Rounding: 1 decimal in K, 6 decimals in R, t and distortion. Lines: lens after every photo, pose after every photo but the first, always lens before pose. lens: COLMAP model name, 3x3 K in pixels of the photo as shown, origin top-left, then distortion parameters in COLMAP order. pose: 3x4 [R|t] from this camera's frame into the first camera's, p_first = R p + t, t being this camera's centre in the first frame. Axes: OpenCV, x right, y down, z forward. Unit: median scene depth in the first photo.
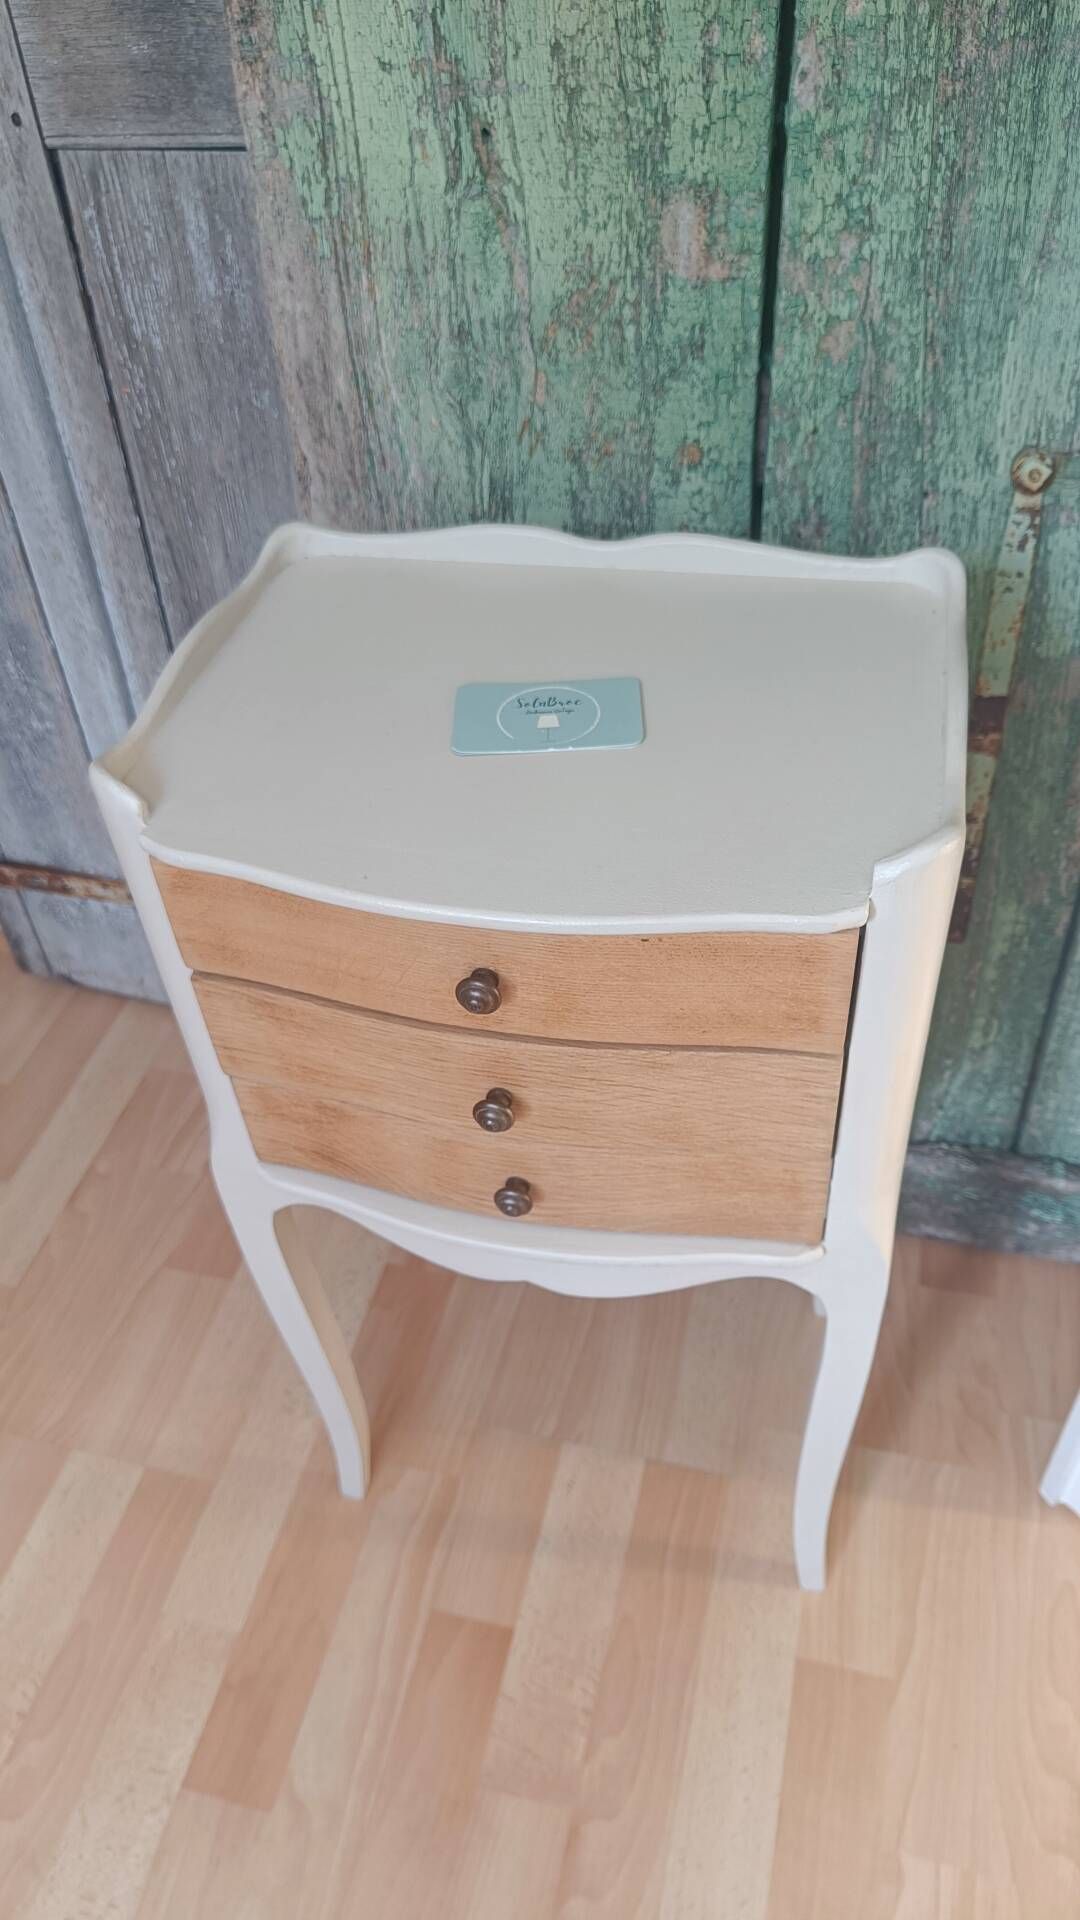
lens RADIAL K [[1402.7, 0, 530.9], [0, 1402.7, 968.7], [0, 0, 1]] dist [-0.004427, 0.001001]
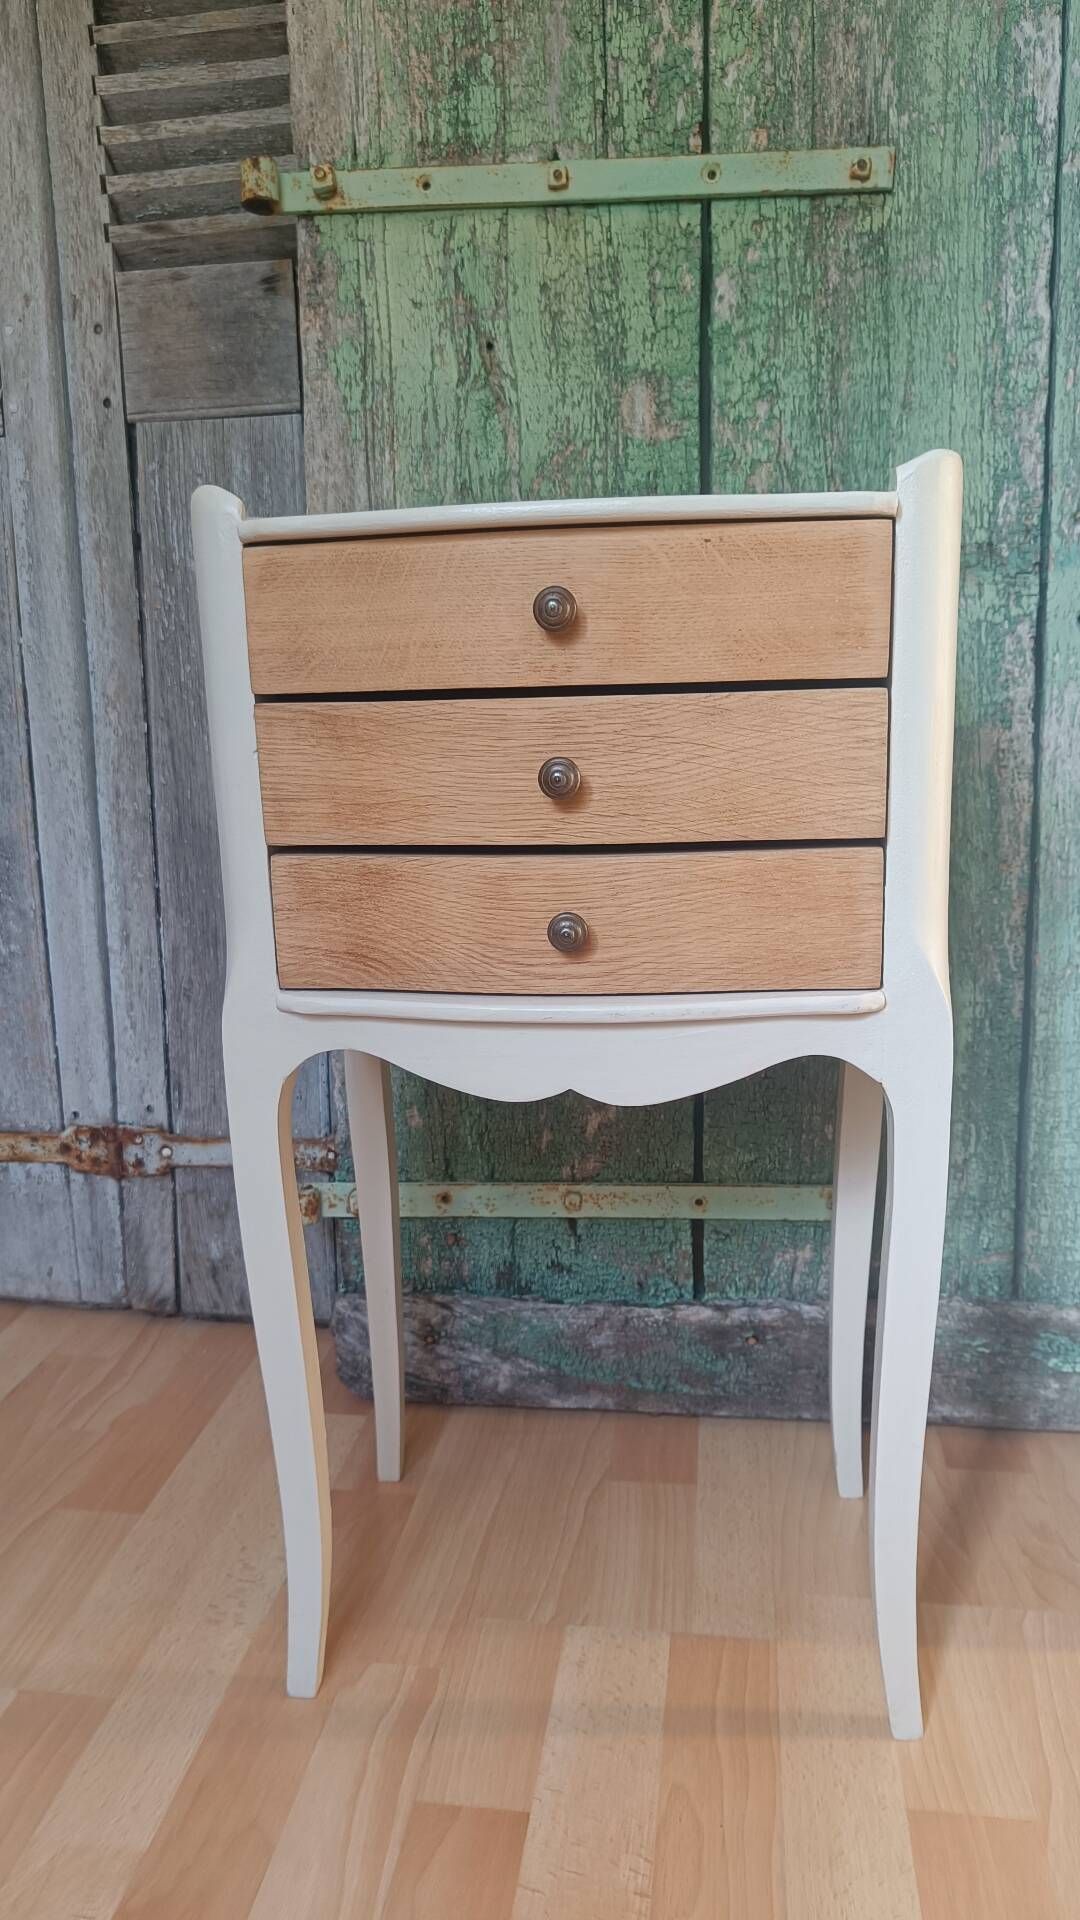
lens RADIAL K [[1387.2, 0, 539.2], [0, 1387.2, 962.2], [0, 0, 1]] dist [-0.011069, 0.004345]
pose [[0.993145, 0.017931, 0.115501, -0.122035], [0.046787, 0.844562, -0.533410, 0.591443], [-0.107112, 0.535158, 0.837934, 0.182150]]
